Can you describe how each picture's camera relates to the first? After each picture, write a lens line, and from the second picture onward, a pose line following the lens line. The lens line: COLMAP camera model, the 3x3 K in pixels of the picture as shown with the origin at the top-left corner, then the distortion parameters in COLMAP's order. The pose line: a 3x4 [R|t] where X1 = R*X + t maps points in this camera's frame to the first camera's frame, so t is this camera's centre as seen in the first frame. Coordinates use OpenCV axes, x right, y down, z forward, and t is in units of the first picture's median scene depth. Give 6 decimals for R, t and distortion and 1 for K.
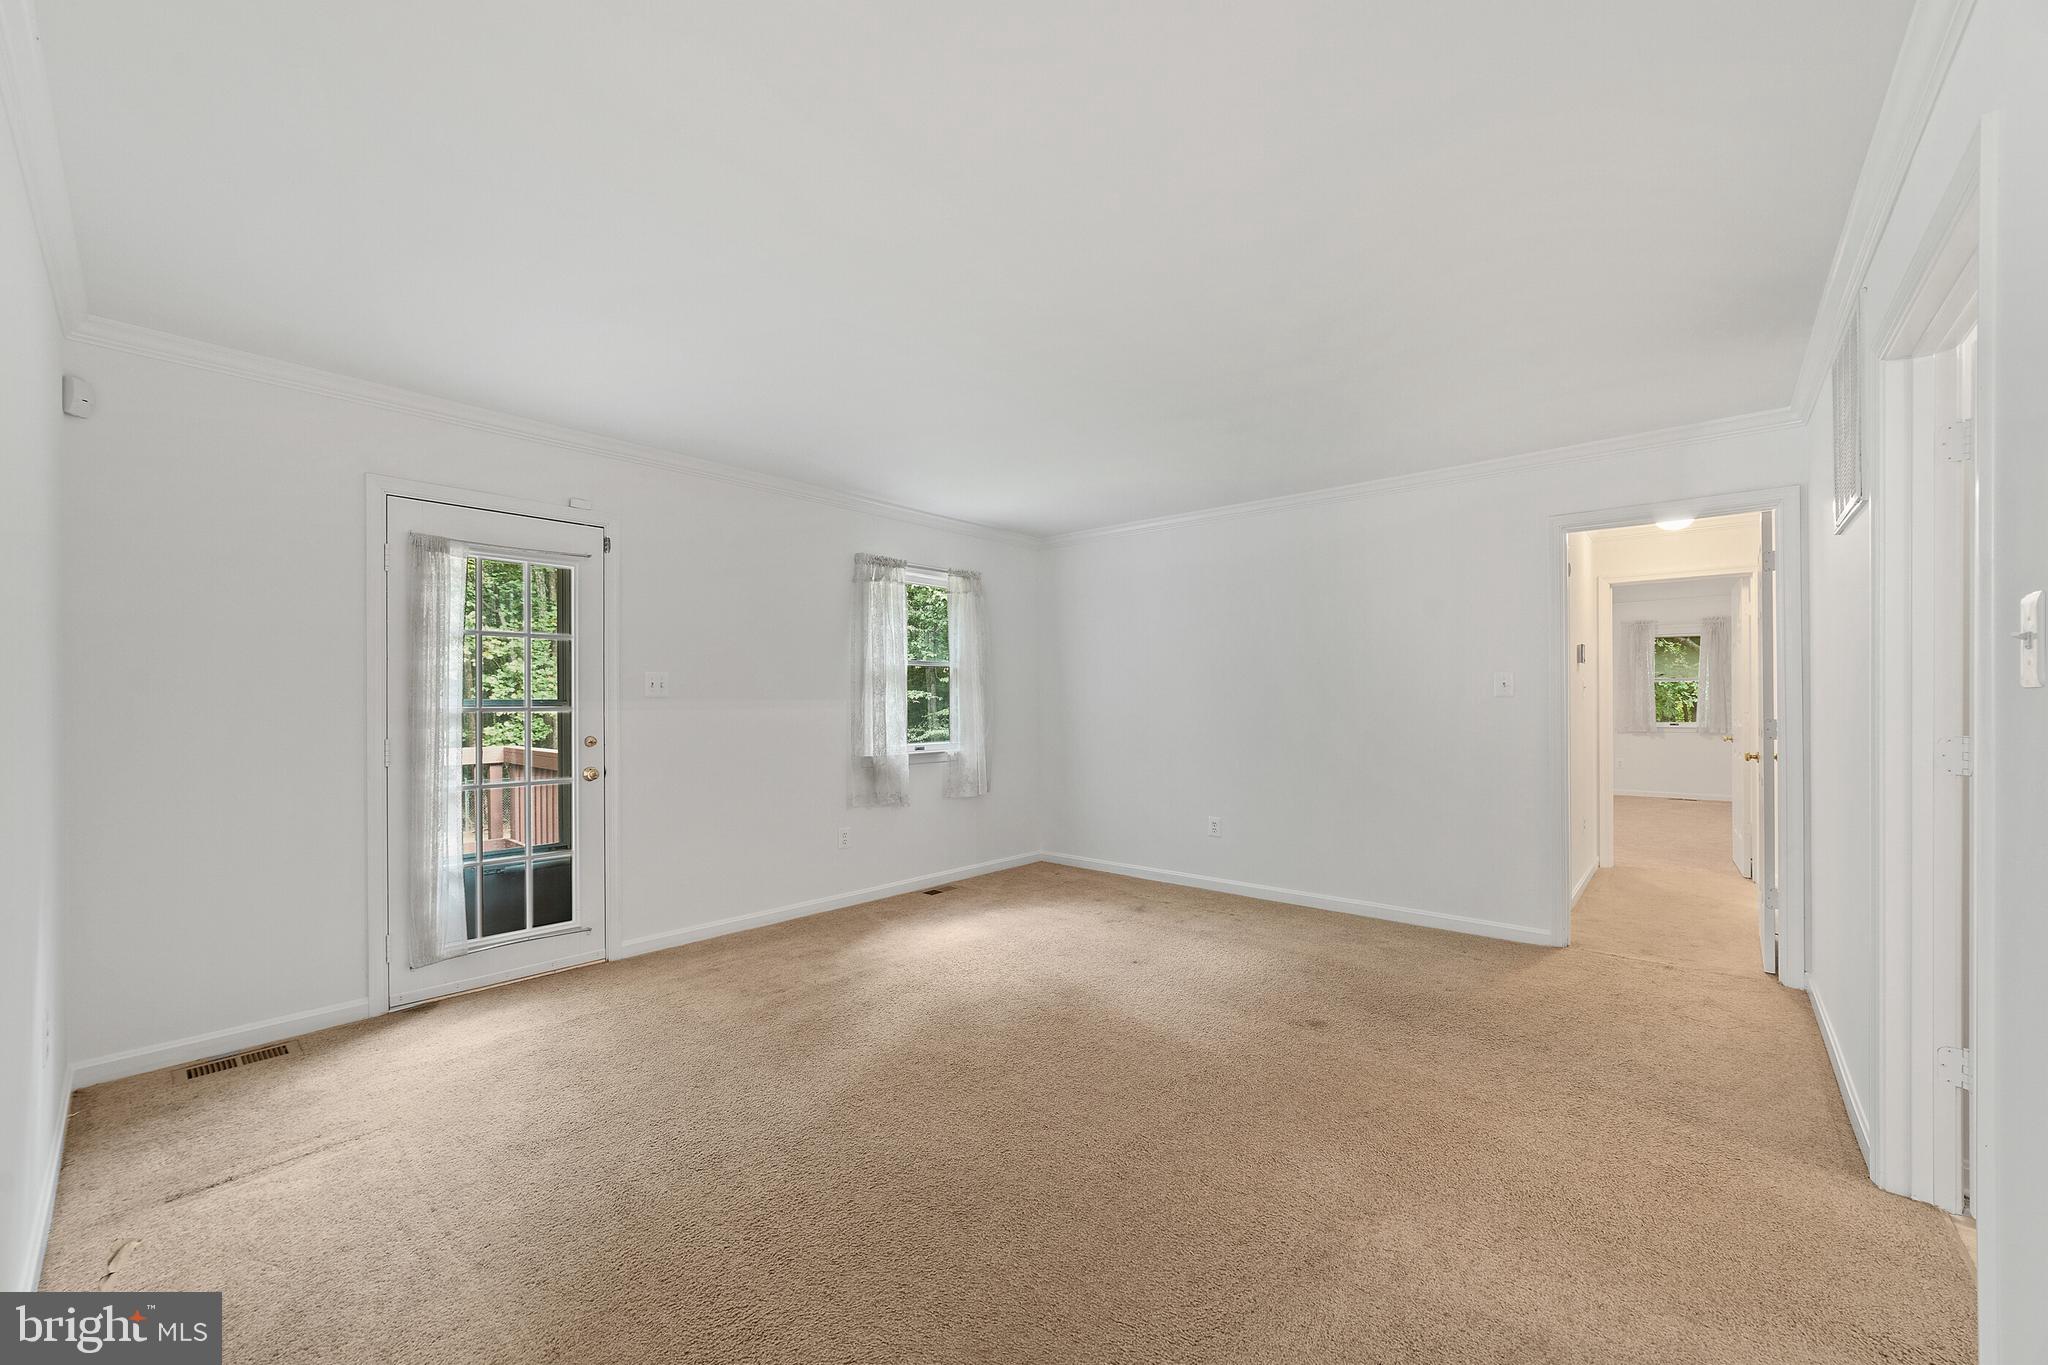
lens RADIAL K [[806.3, 0, 1018.1], [0, 806.3, 685.4], [0, 0, 1]] dist [-0.018749, 0.004303]
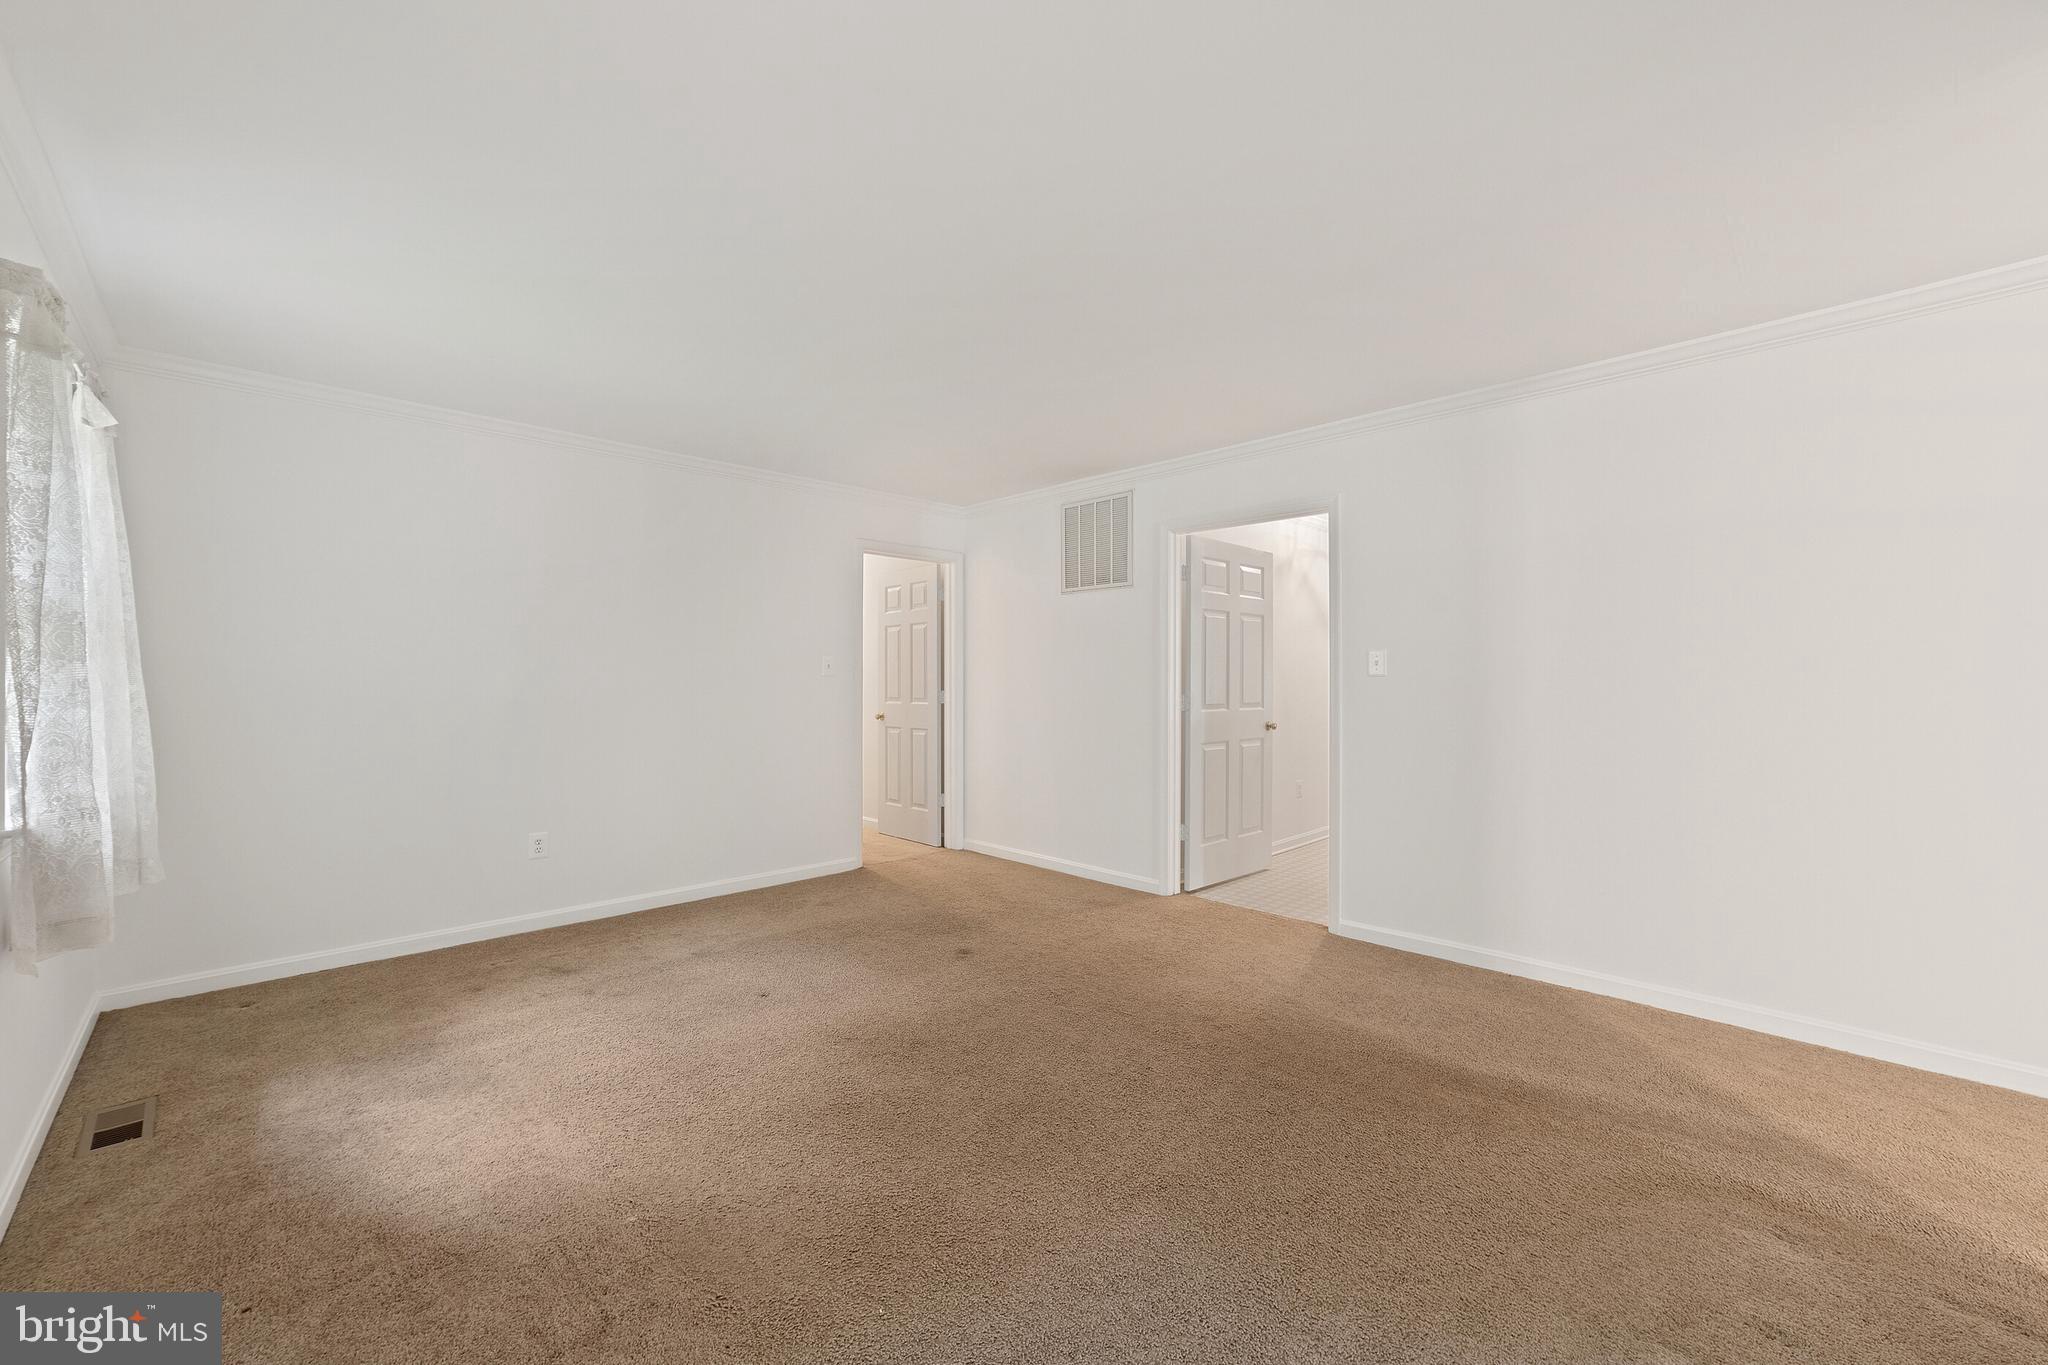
lens RADIAL K [[806.3, 0, 1026.7], [0, 806.3, 678.7], [0, 0, 1]] dist [-0.018749, 0.004303]
pose [[0.075594, 0.000598, 0.997138, -1.210507], [-0.015212, 0.999884, 0.000554, 0.028720], [-0.997023, -0.015210, 0.075595, 1.248866]]
